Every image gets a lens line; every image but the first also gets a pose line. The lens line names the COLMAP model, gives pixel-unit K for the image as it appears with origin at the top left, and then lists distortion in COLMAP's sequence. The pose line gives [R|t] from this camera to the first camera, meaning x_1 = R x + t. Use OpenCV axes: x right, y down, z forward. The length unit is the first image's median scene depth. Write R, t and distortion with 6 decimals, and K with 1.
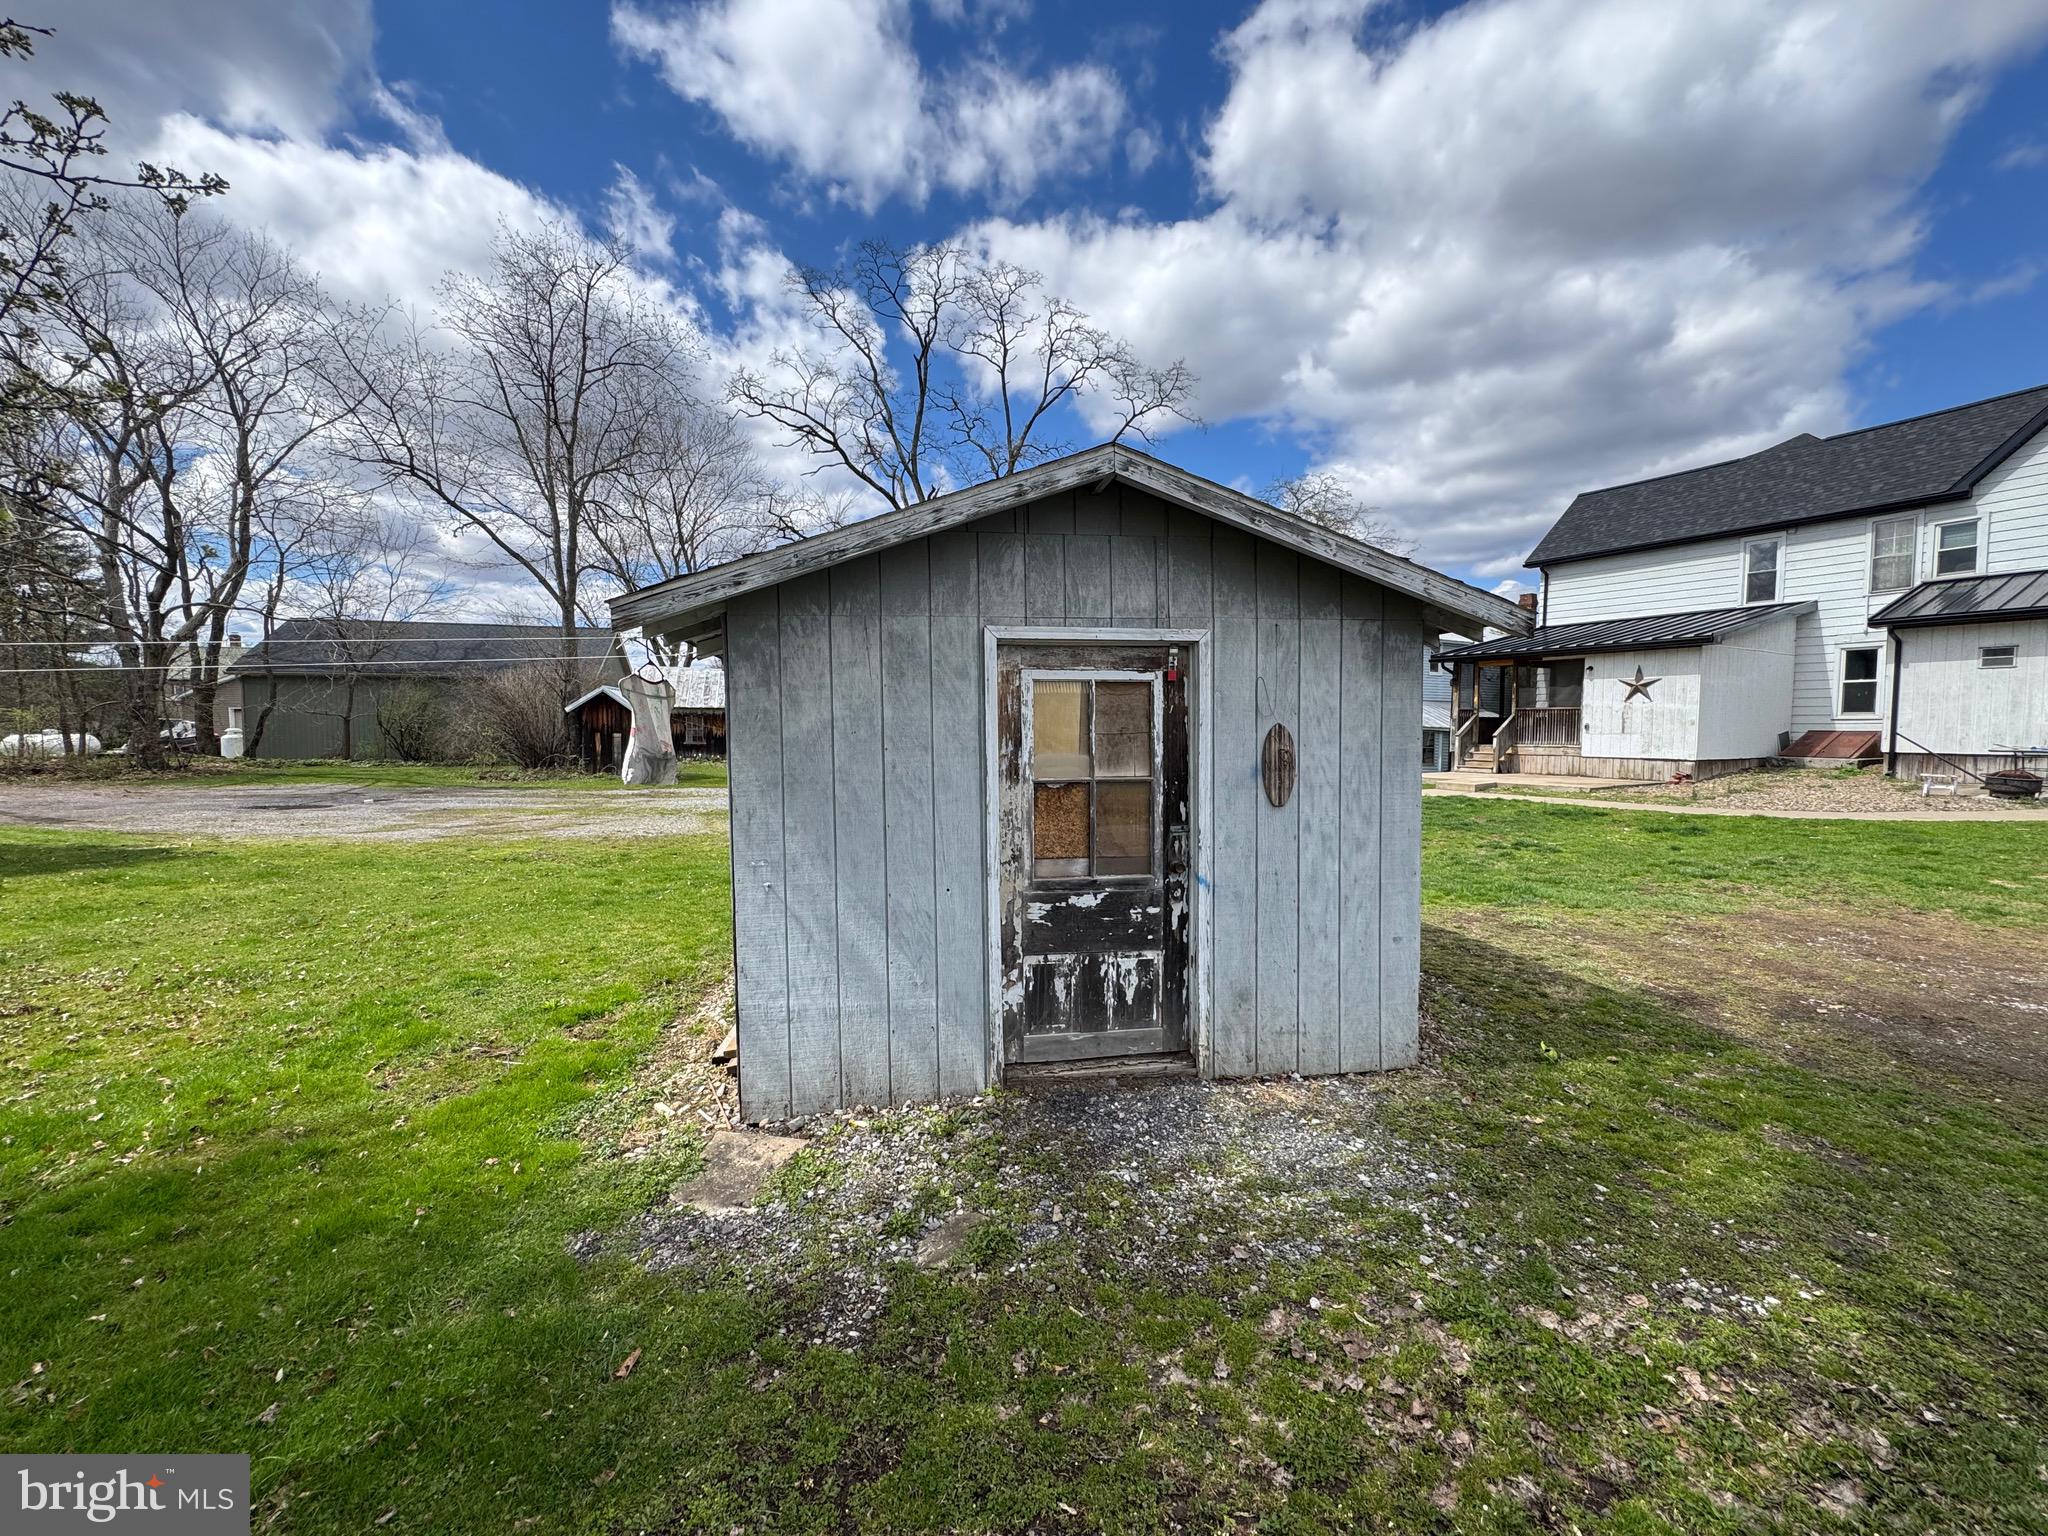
lens RADIAL K [[813.8, 0, 1027.5], [0, 813.8, 773.8], [0, 0, 1]] dist [-0.003832, 0.000273]
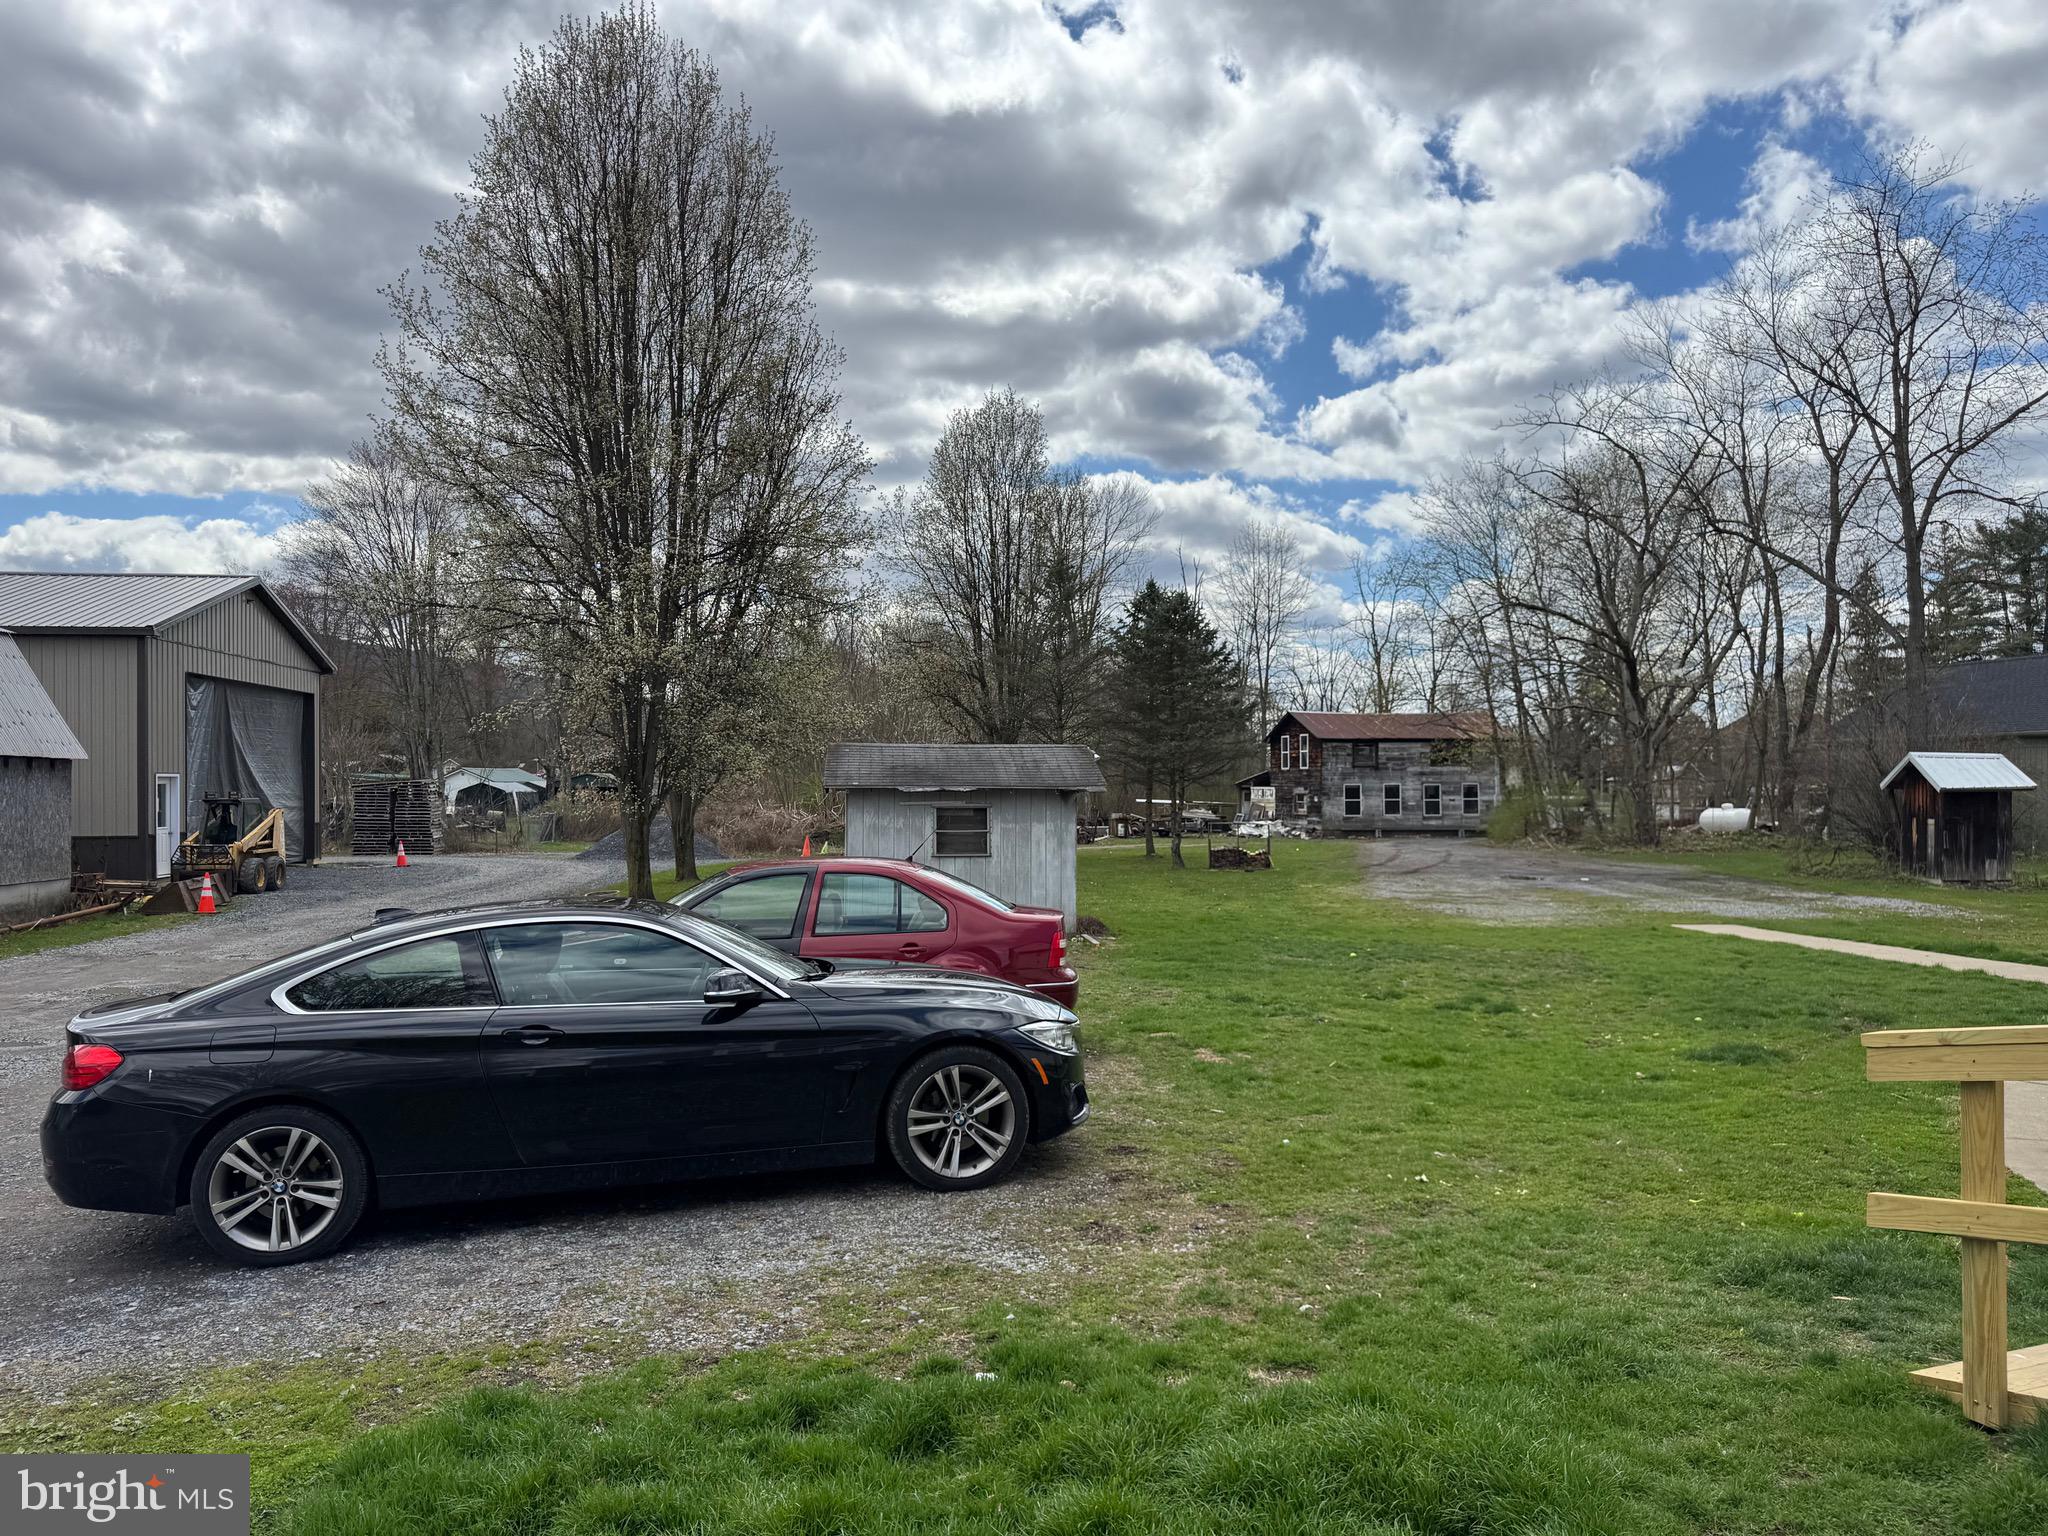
lens RADIAL K [[1450.2, 0, 1020.2], [0, 1450.2, 763.5], [0, 0, 1]] dist [0.036211, -0.035172]
pose [[-0.058921, -0.017629, -0.998107, 5.784190], [-0.058223, 0.998203, -0.014194, -0.240553], [0.996563, 0.057277, -0.059841, 1.993422]]
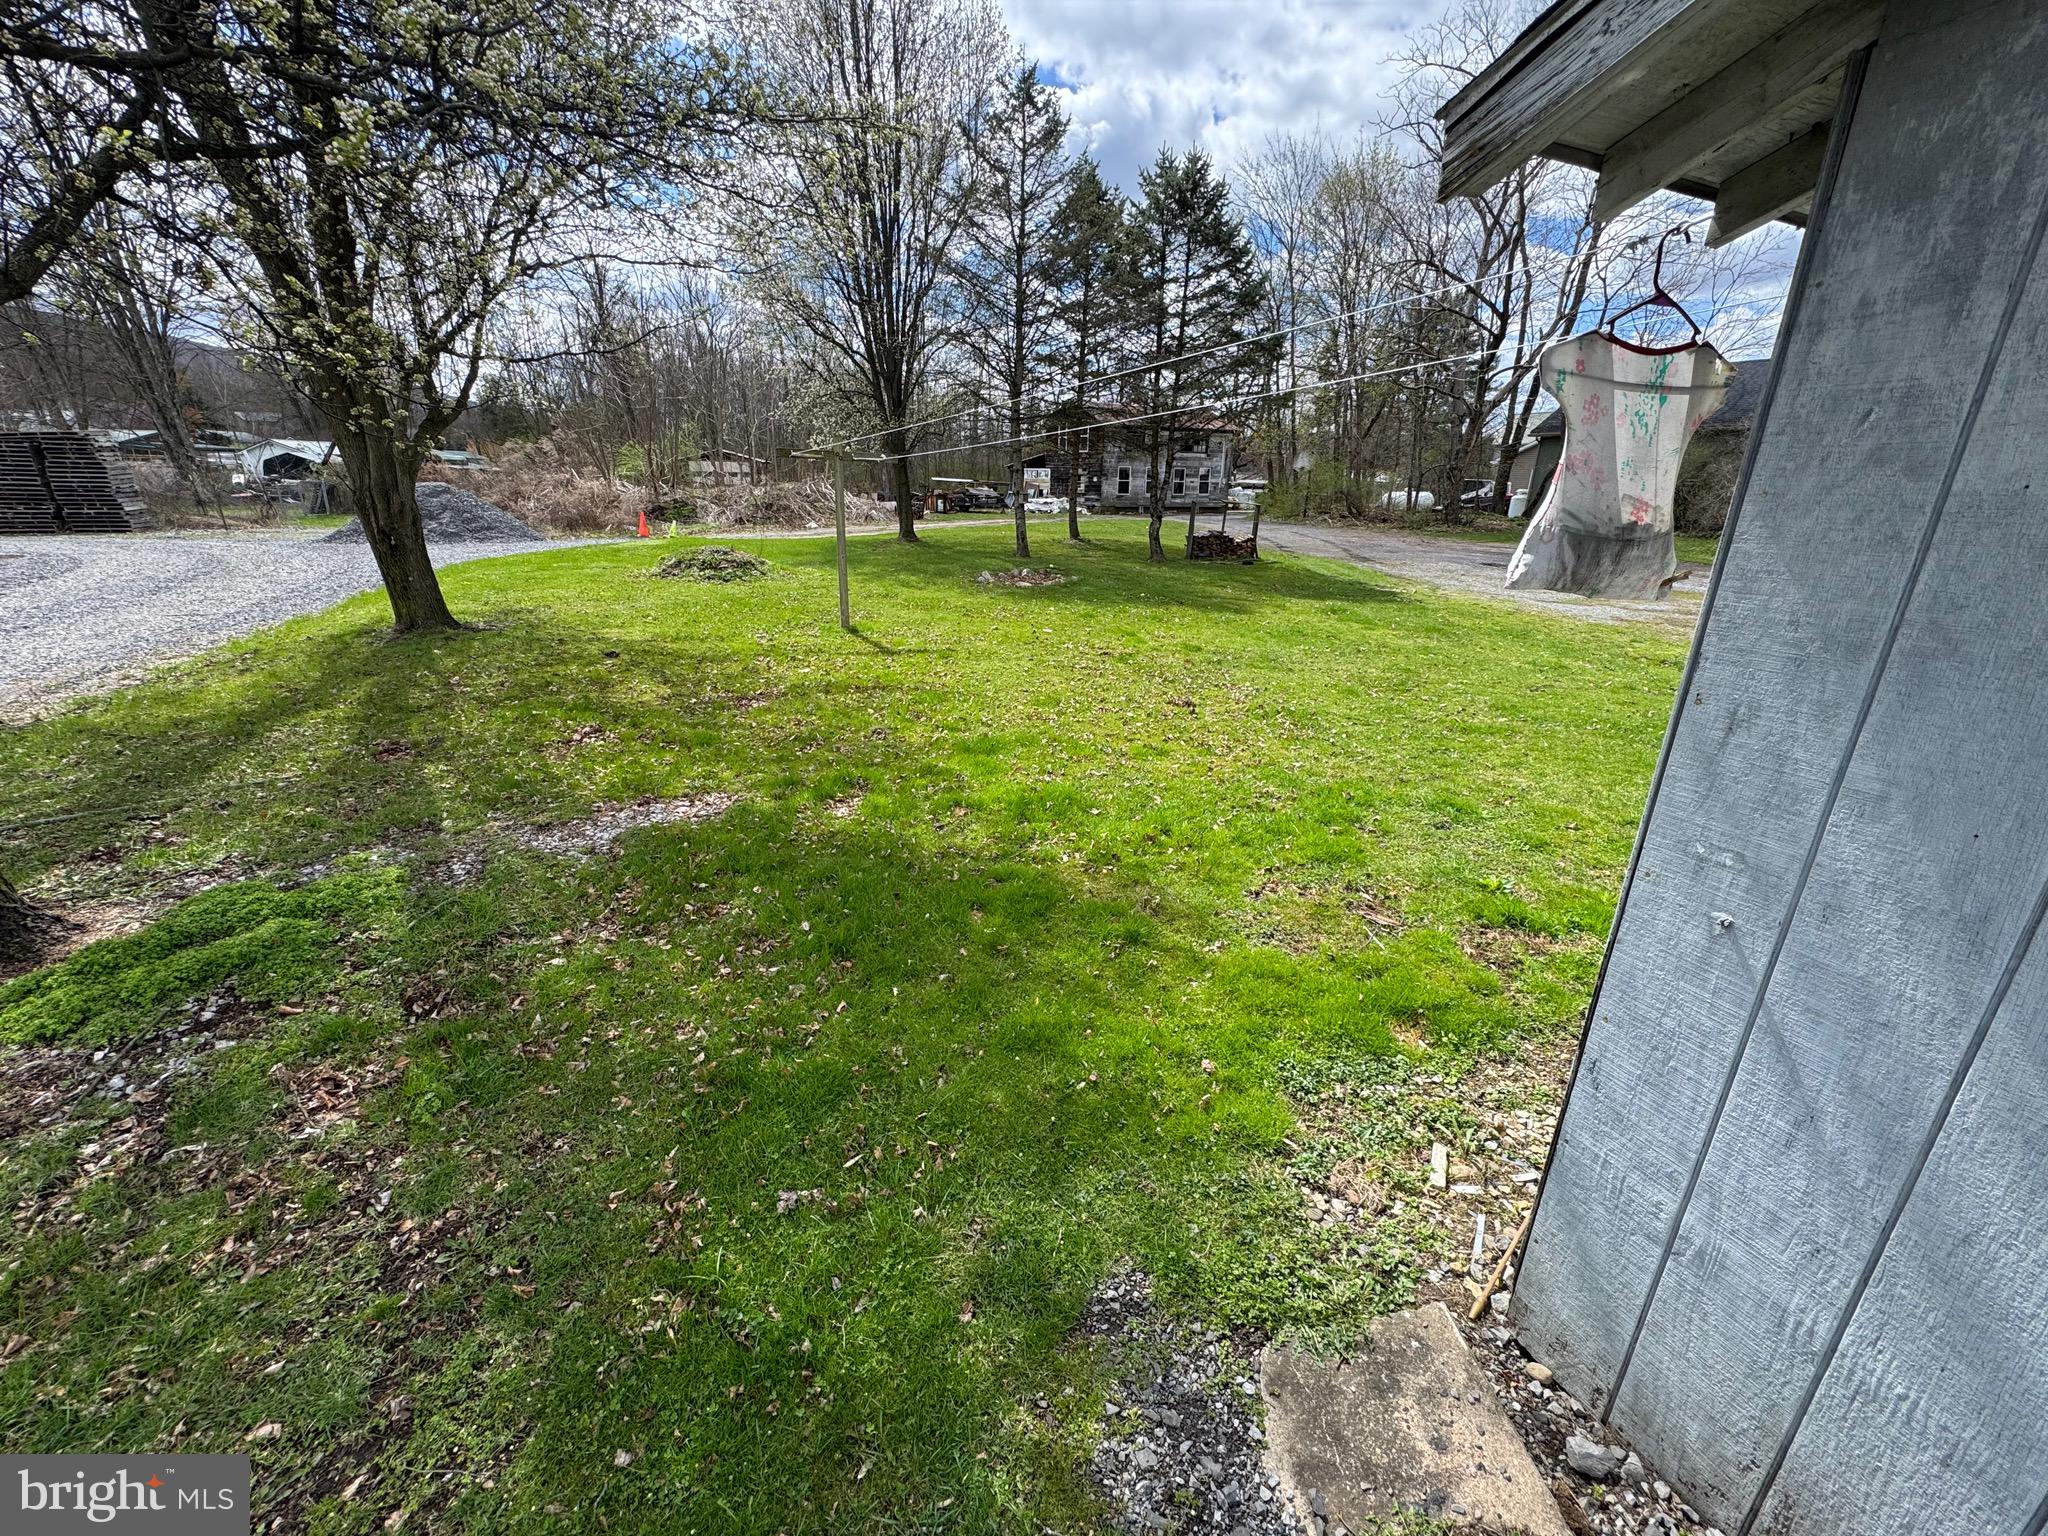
lens RADIAL K [[813.8, 0, 1024.6], [0, 813.8, 769.4], [0, 0, 1]] dist [-0.003832, 0.000273]
pose [[0.241250, 0.329726, -0.912732, -0.081887], [-0.073326, 0.944016, 0.321646, -0.018276], [0.967689, -0.010671, 0.251921, 0.569162]]
